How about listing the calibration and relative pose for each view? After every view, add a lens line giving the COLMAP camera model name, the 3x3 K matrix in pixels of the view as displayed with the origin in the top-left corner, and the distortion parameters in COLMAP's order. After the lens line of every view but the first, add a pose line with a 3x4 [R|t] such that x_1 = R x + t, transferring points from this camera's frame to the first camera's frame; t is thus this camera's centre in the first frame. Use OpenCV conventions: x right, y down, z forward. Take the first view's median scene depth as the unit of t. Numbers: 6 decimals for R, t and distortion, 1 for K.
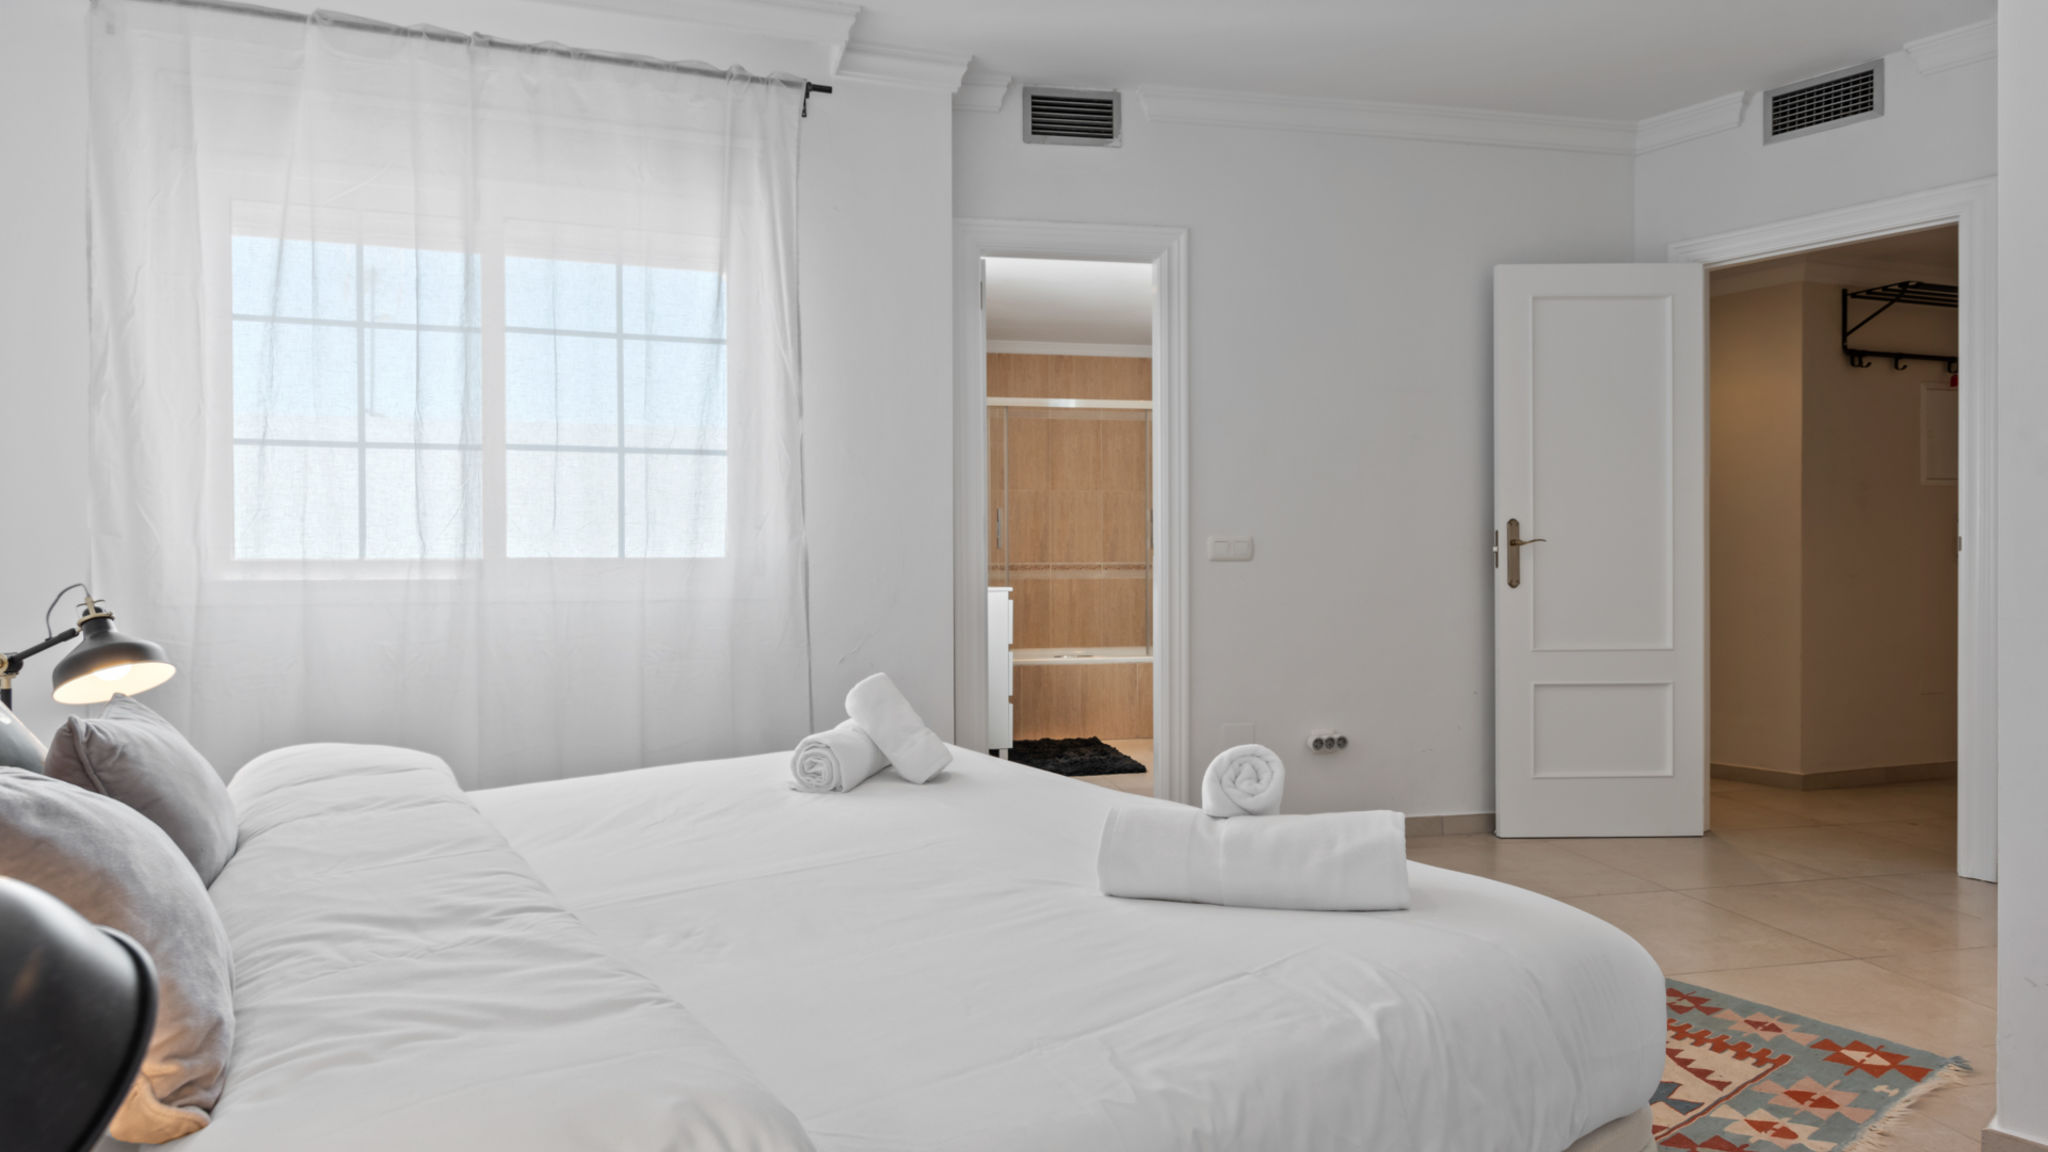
lens RADIAL K [[1126.8, 0, 1026.1], [0, 1126.8, 577.1], [0, 0, 1]] dist [0.008612, -0.007184]
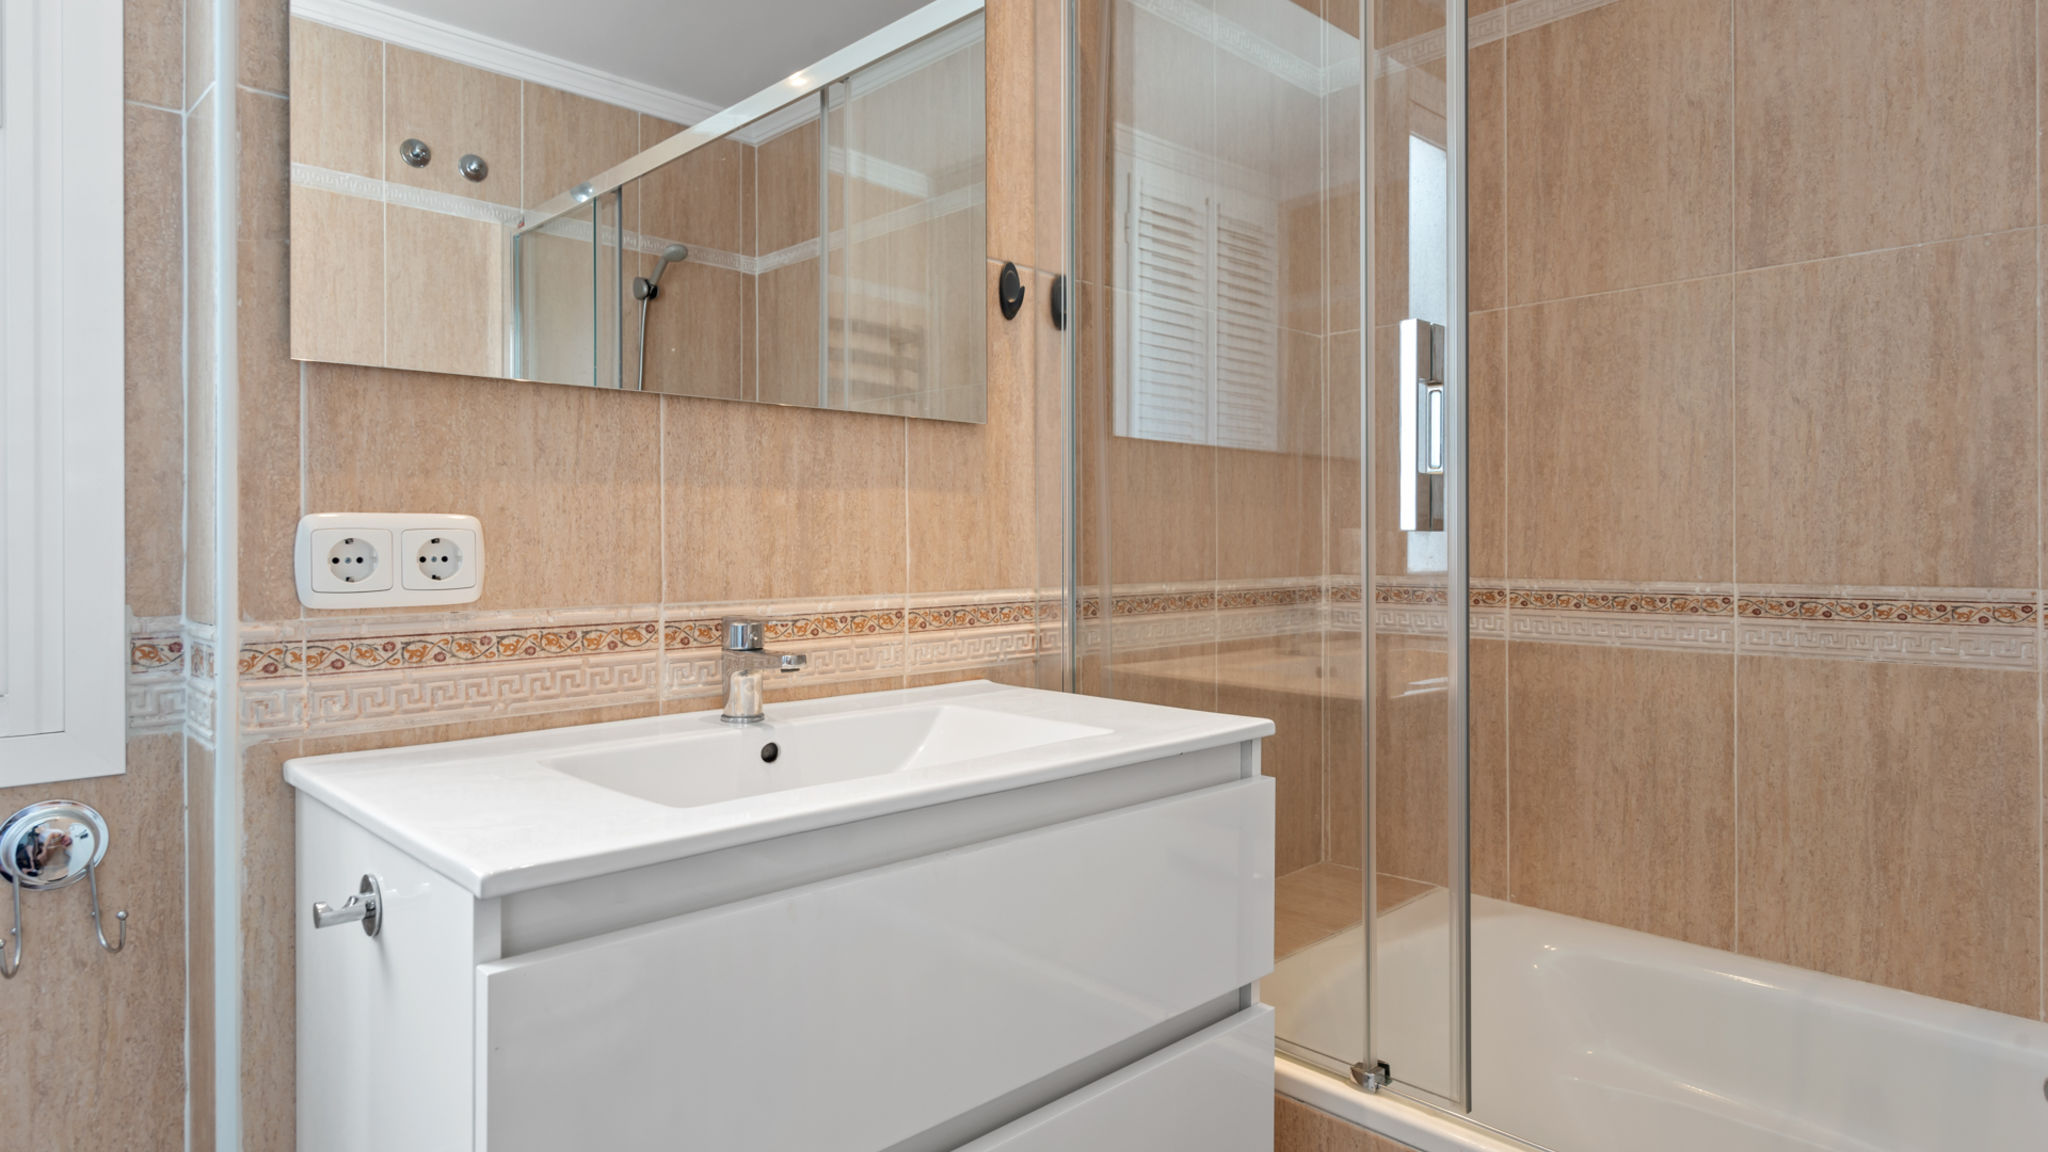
lens RADIAL K [[1126.8, 0, 1031.7], [0, 1126.8, 545.7], [0, 0, 1]] dist [0.008612, -0.007184]
pose [[0.543364, 0.003414, -0.839490, 0.092045], [-0.002447, 0.999994, 0.002483, -0.020752], [0.839494, 0.000705, 0.543369, 0.742345]]
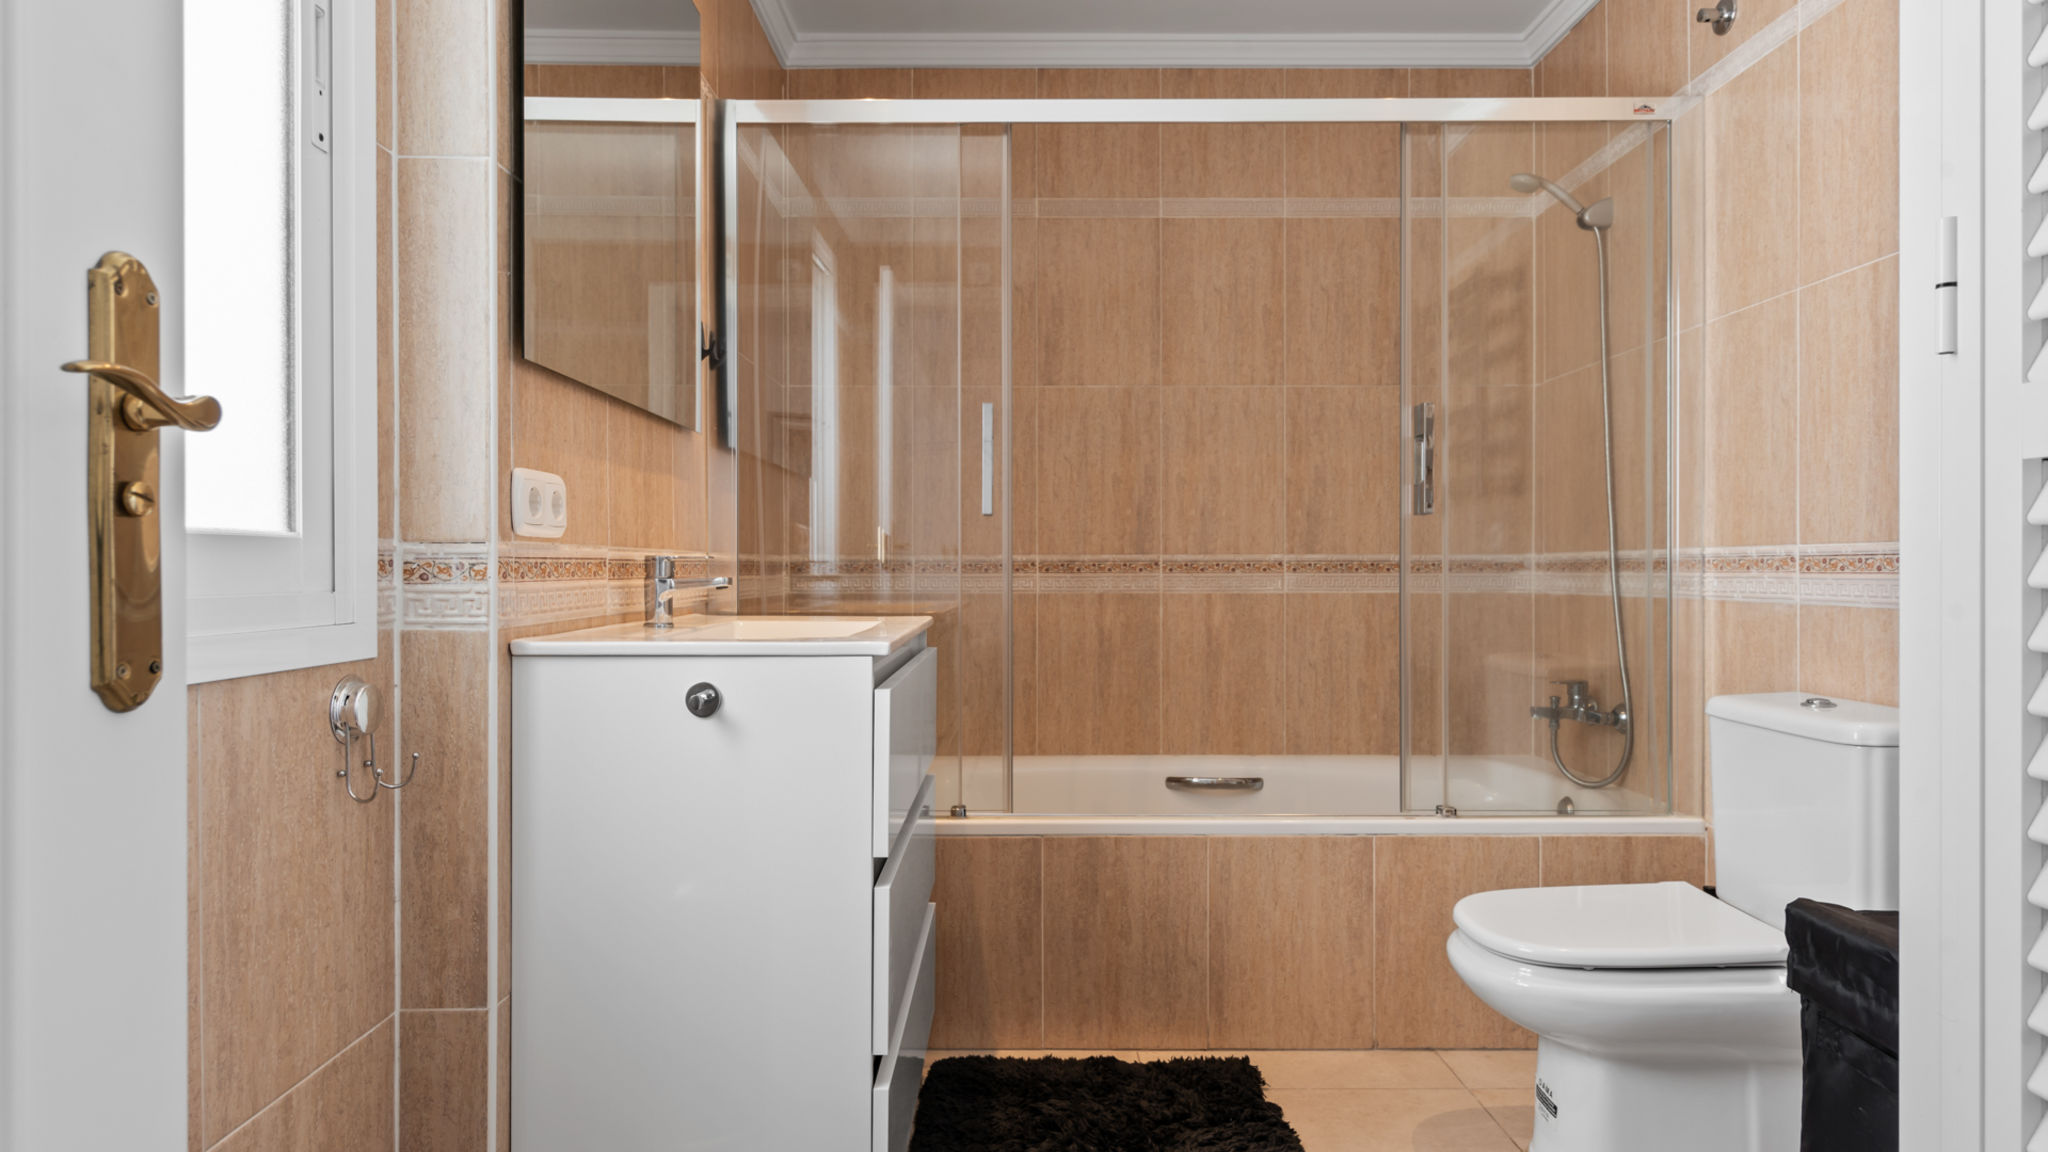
lens RADIAL K [[1126.8, 0, 1021.7], [0, 1126.8, 573.7], [0, 0, 1]] dist [0.008612, -0.007184]
pose [[0.981236, 0.004622, -0.192757, 0.052341], [-0.004167, 0.999987, 0.002768, -0.006747], [0.192767, -0.001913, 0.981243, 0.569453]]
